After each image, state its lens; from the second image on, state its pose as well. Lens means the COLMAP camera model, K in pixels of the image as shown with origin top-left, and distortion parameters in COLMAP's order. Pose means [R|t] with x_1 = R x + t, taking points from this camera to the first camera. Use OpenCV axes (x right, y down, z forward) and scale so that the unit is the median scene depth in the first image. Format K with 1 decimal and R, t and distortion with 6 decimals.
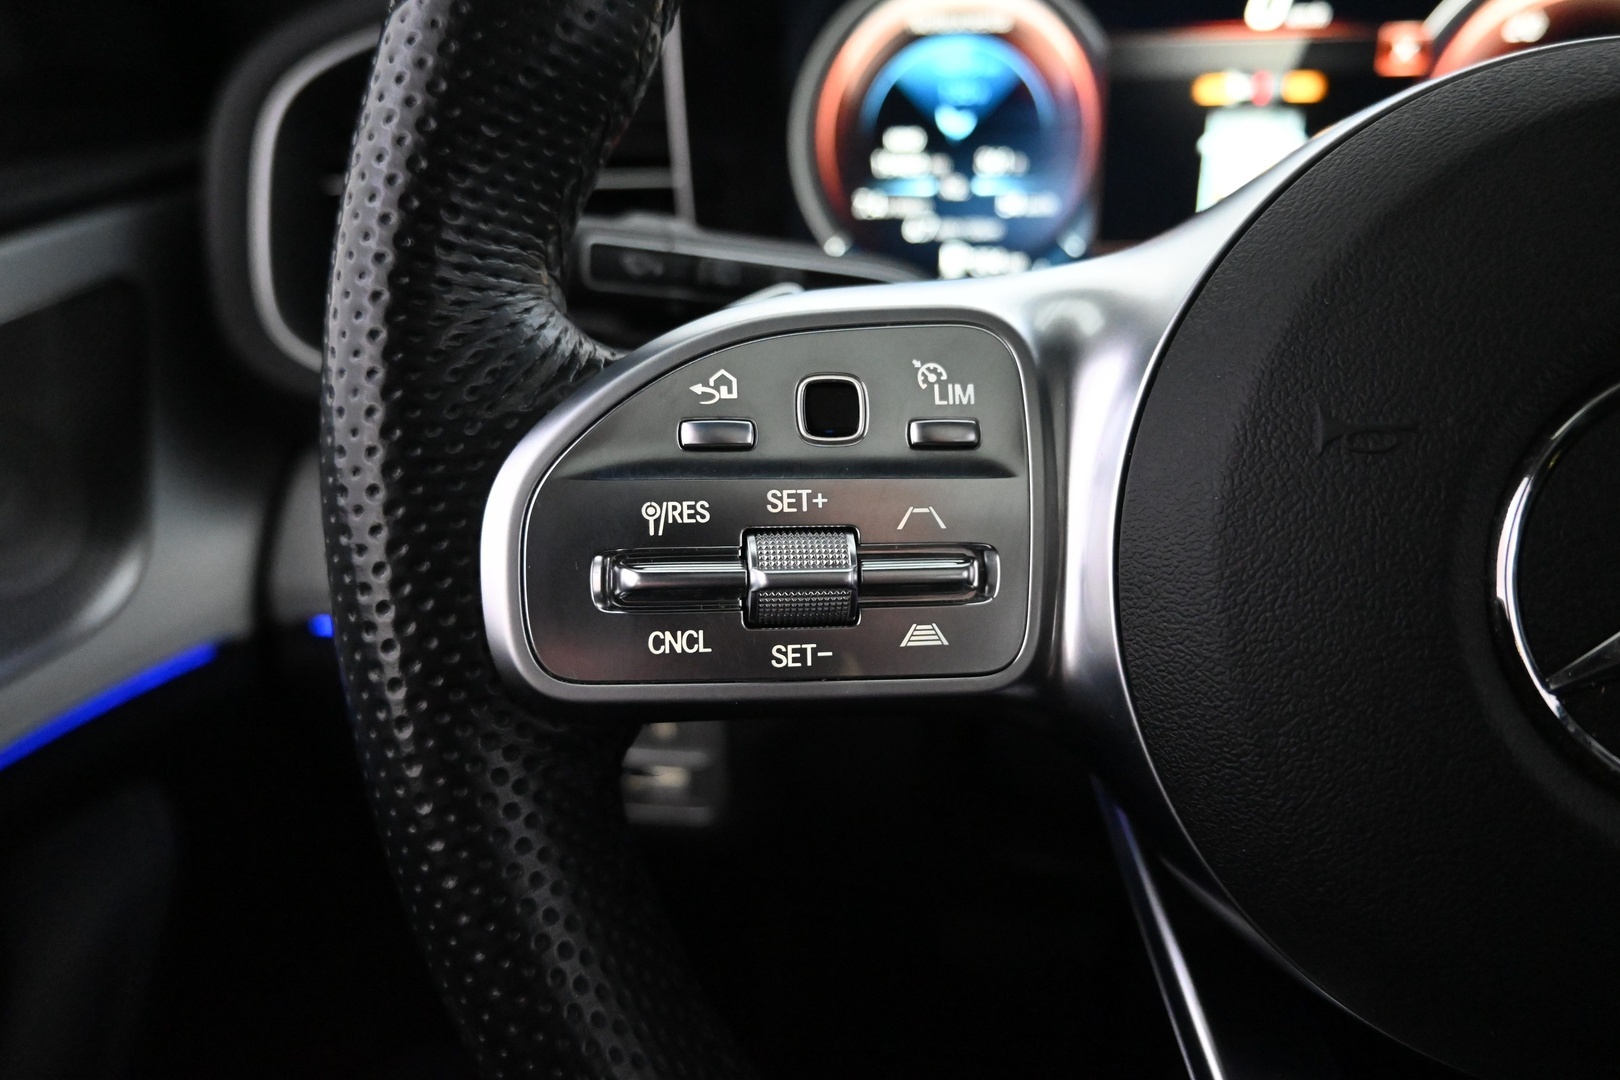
lens RADIAL K [[1121.8, 0, 810.0], [0, 1121.8, 540.0], [0, 0, 1]] dist [0.006227, -0.006006]
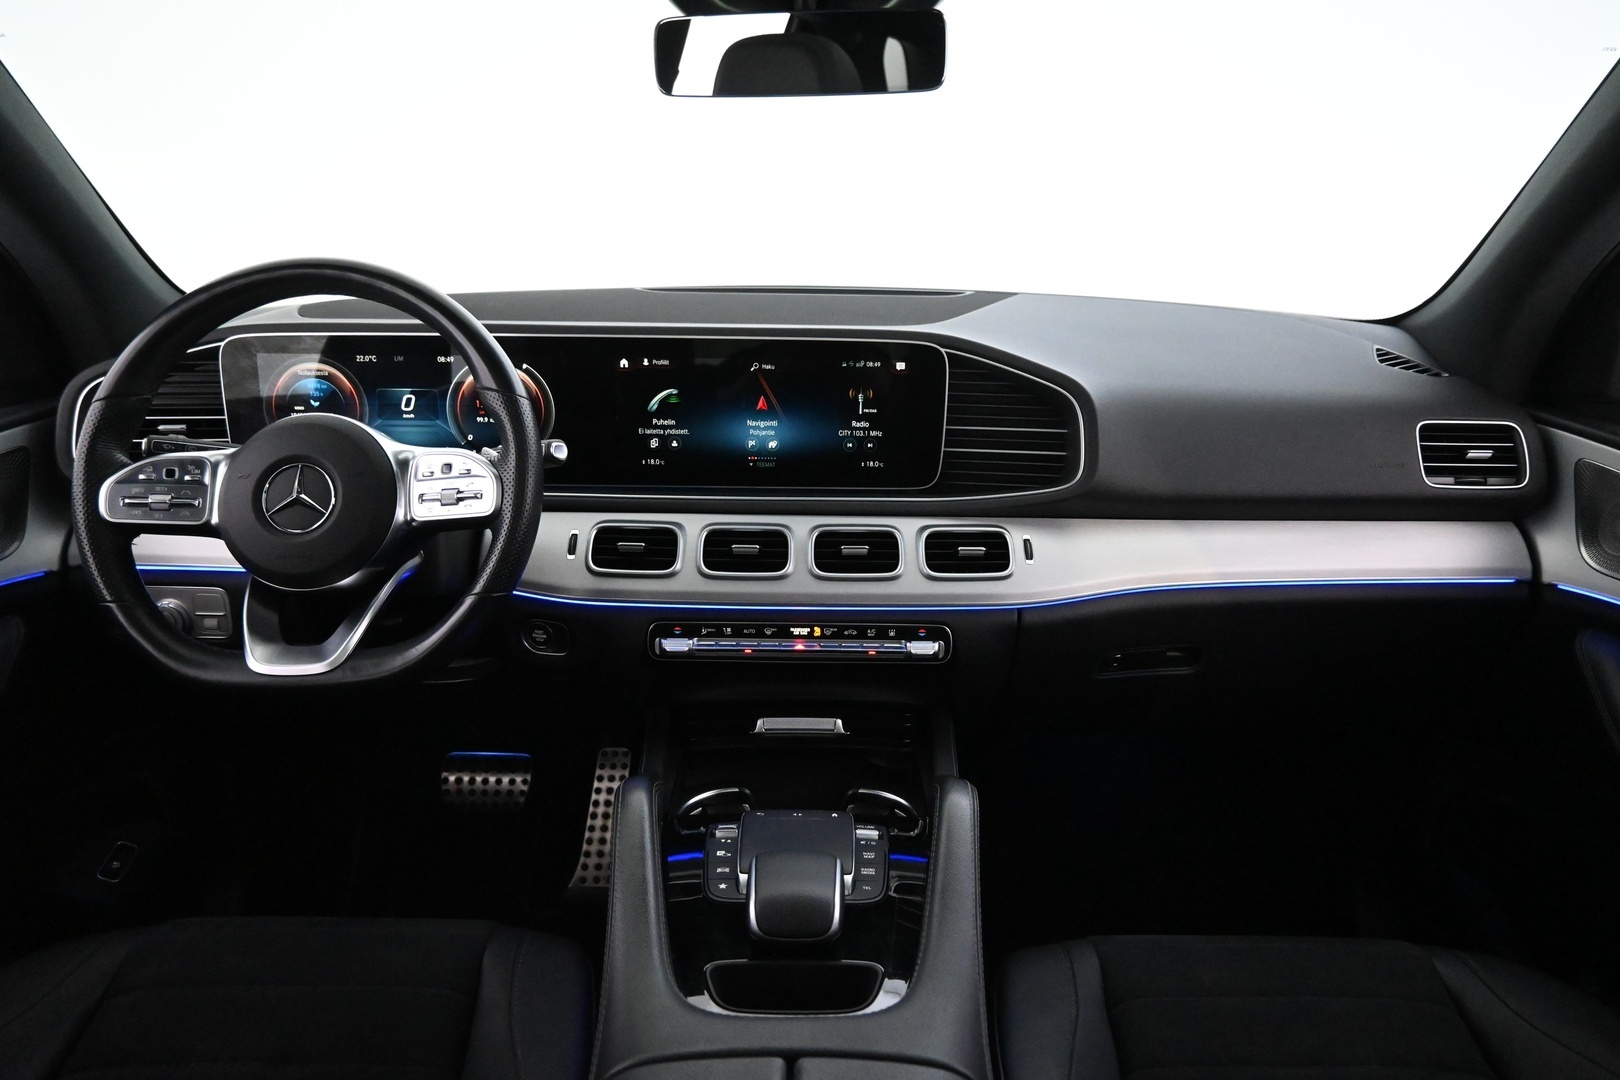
lens RADIAL K [[1121.8, 0, 810.0], [0, 1121.8, 540.0], [0, 0, 1]] dist [0.006227, -0.006006]
pose [[0.994230, 0.006914, 0.107050, 2.574492], [0.009290, 0.988622, -0.150134, 1.072474], [-0.106870, 0.150262, 0.982853, -4.761141]]
